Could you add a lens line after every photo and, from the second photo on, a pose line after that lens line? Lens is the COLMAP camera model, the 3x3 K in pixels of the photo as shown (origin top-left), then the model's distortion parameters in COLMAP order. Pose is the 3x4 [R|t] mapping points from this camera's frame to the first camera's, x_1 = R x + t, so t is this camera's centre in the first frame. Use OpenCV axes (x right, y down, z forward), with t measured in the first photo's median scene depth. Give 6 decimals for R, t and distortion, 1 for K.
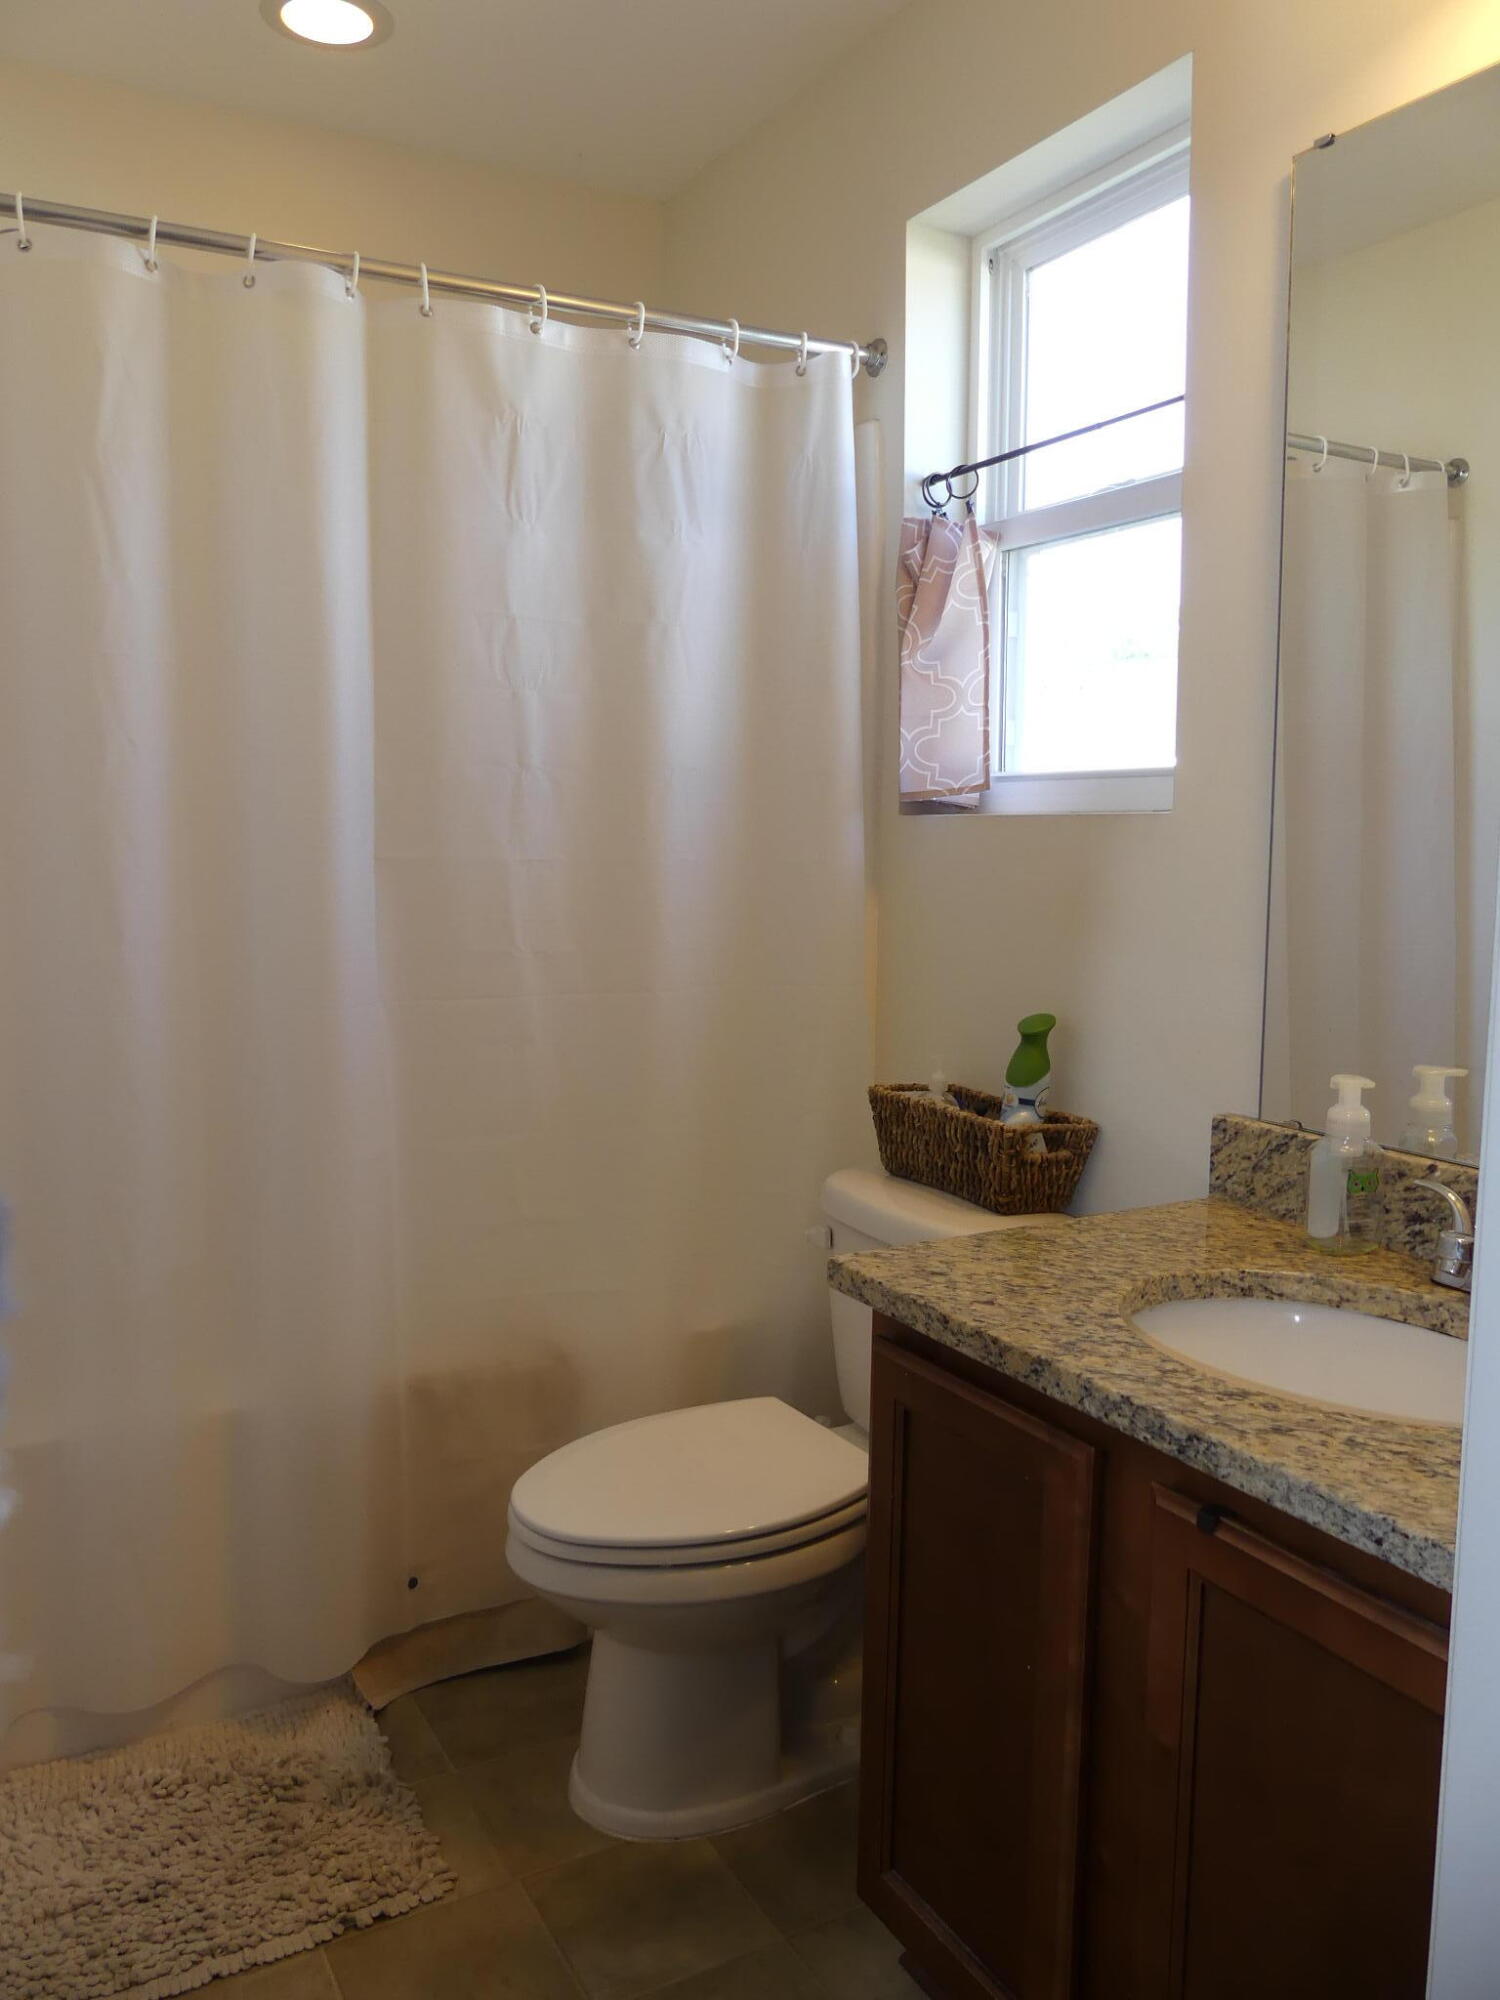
lens RADIAL K [[1491.1, 0, 734.2], [0, 1491.1, 984.0], [0, 0, 1]] dist [-0.049335, 0.042361]
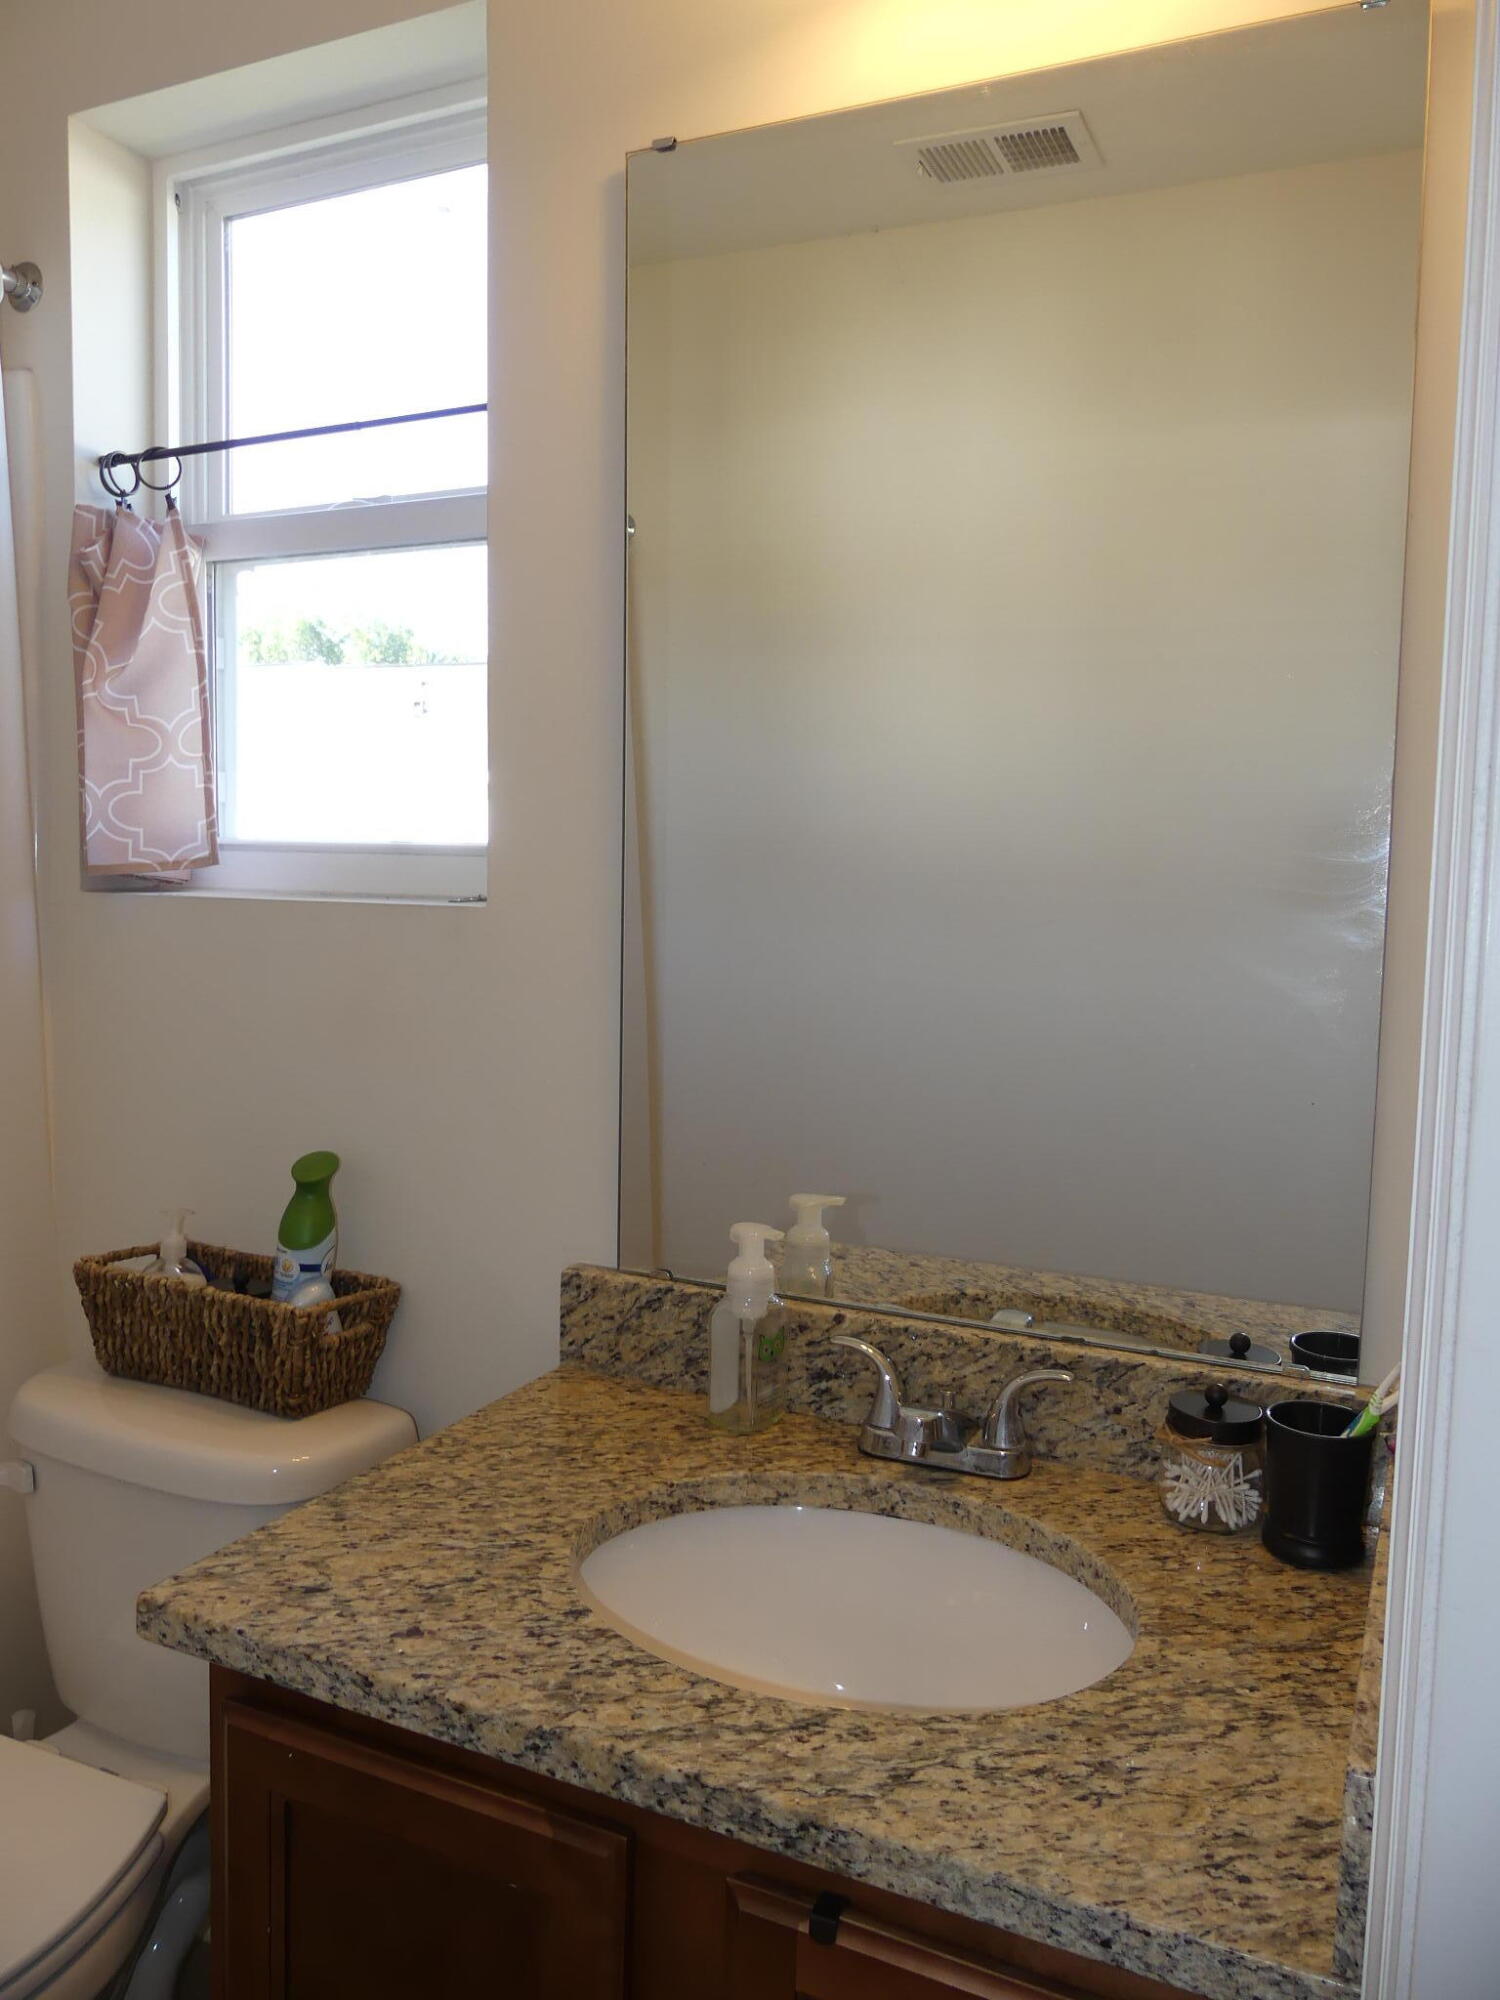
lens RADIAL K [[1491.1, 0, 697.8], [0, 1491.1, 974.2], [0, 0, 1]] dist [-0.049335, 0.042361]
pose [[0.822505, -0.041740, 0.567224, -0.079764], [0.049796, 0.998759, 0.001289, -0.071969], [-0.566573, 0.027185, 0.823563, 0.248985]]
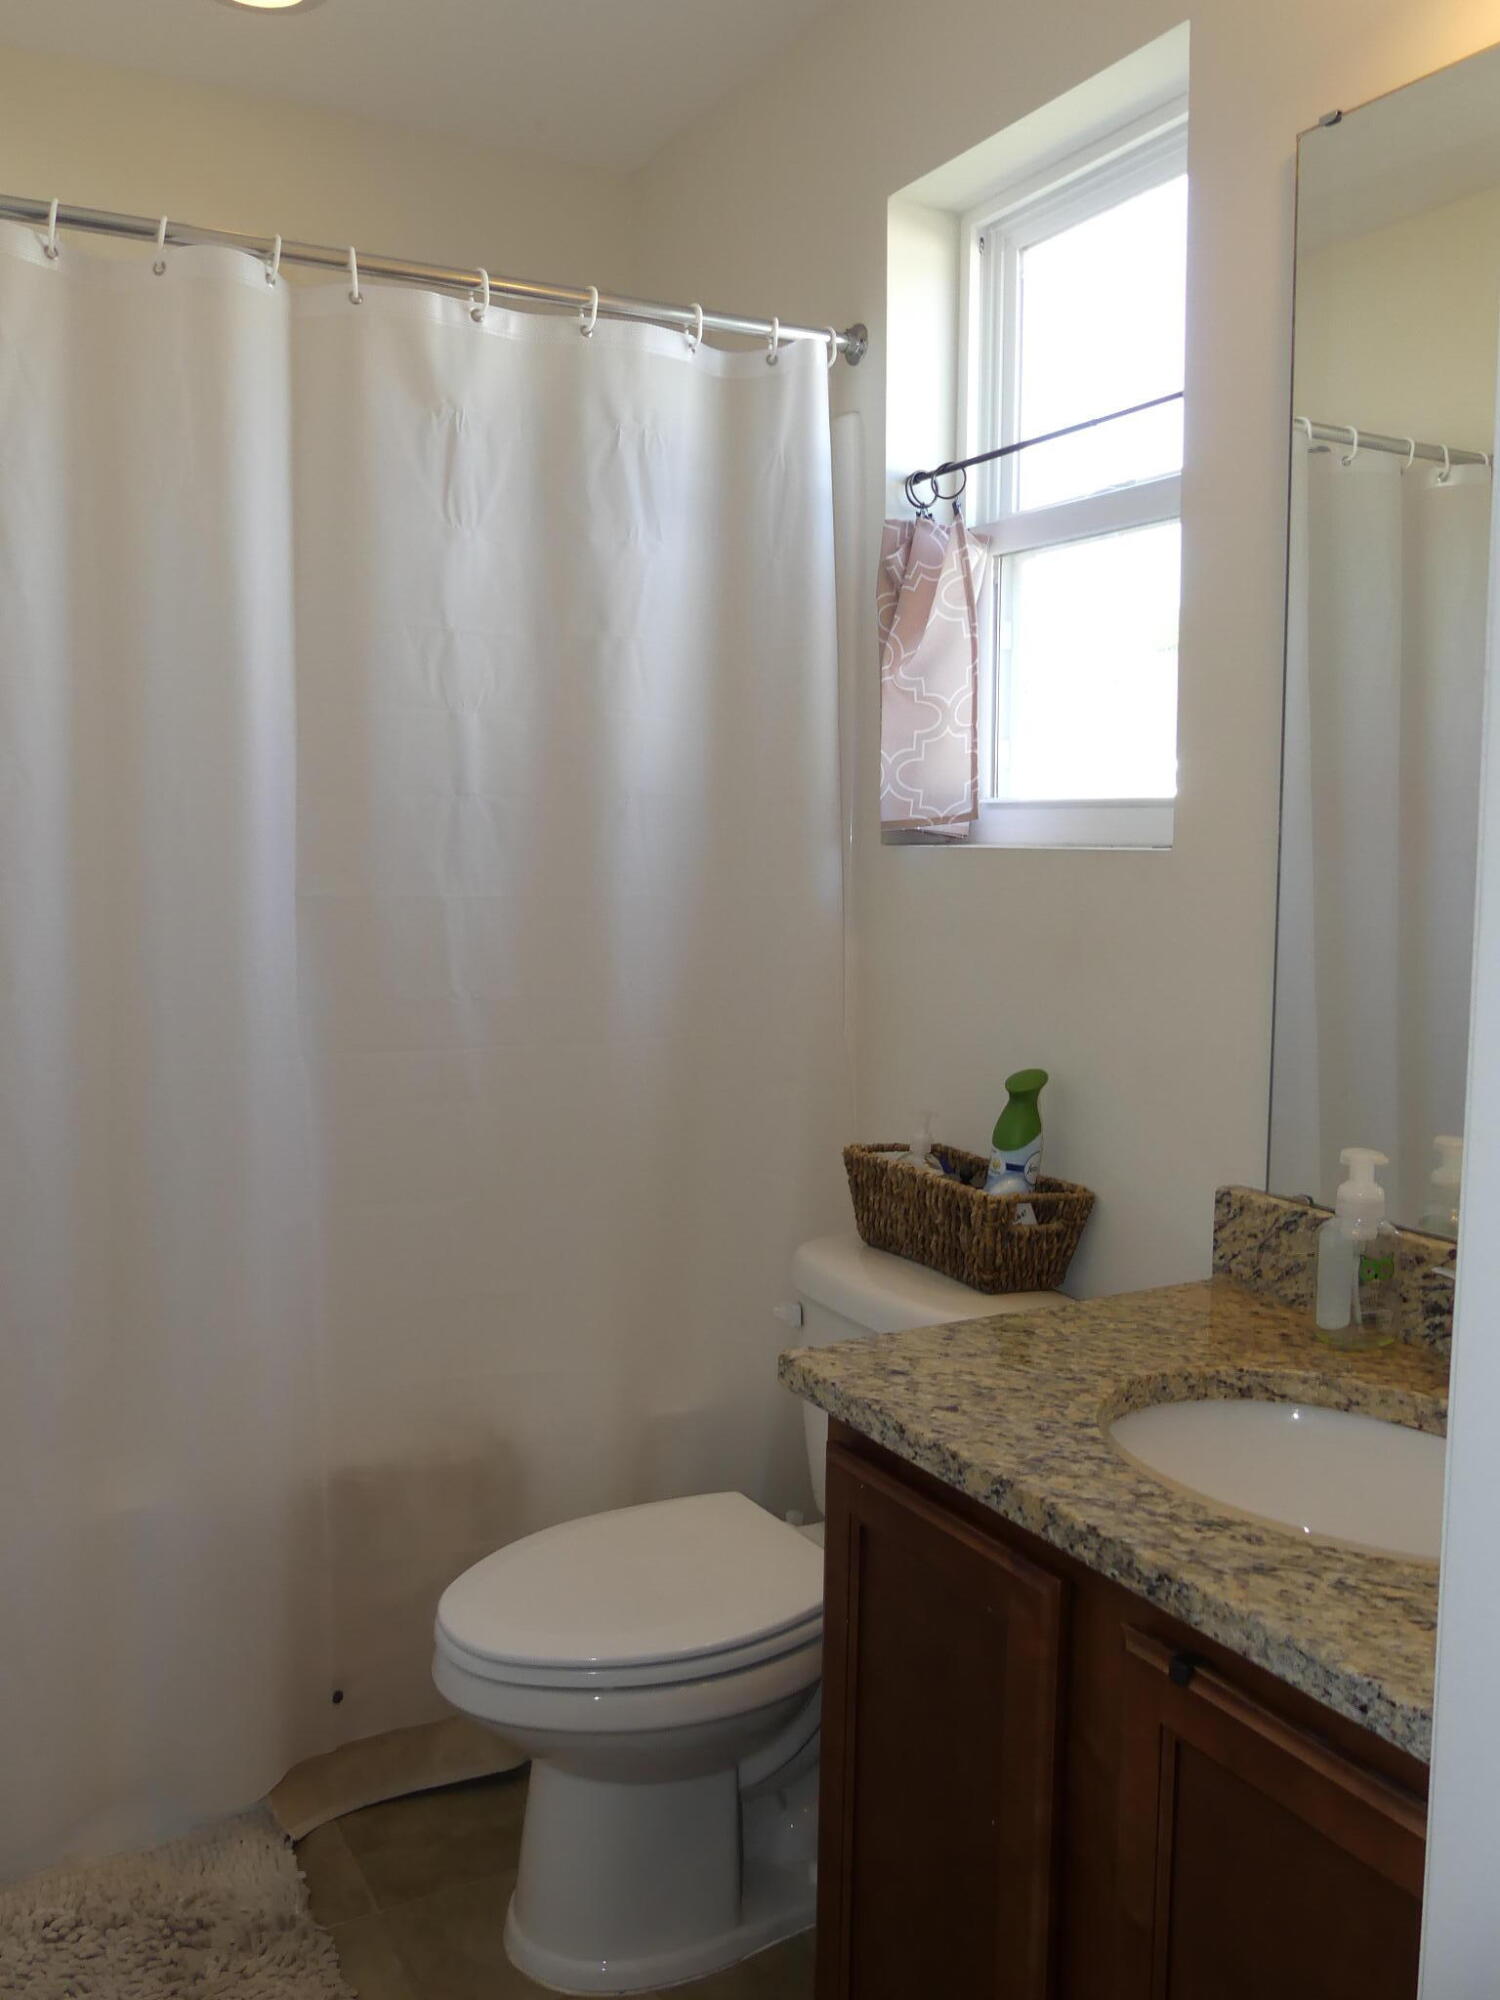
lens RADIAL K [[1620.4, 0, 737.4], [0, 1620.4, 970.6], [0, 0, 1]] dist [-0.057567, 0.047138]
pose [[0.999990, 0.000862, -0.004406, 0.035207], [-0.000948, 0.999809, -0.019497, -0.022520], [0.004388, 0.019501, 0.999800, 0.019109]]
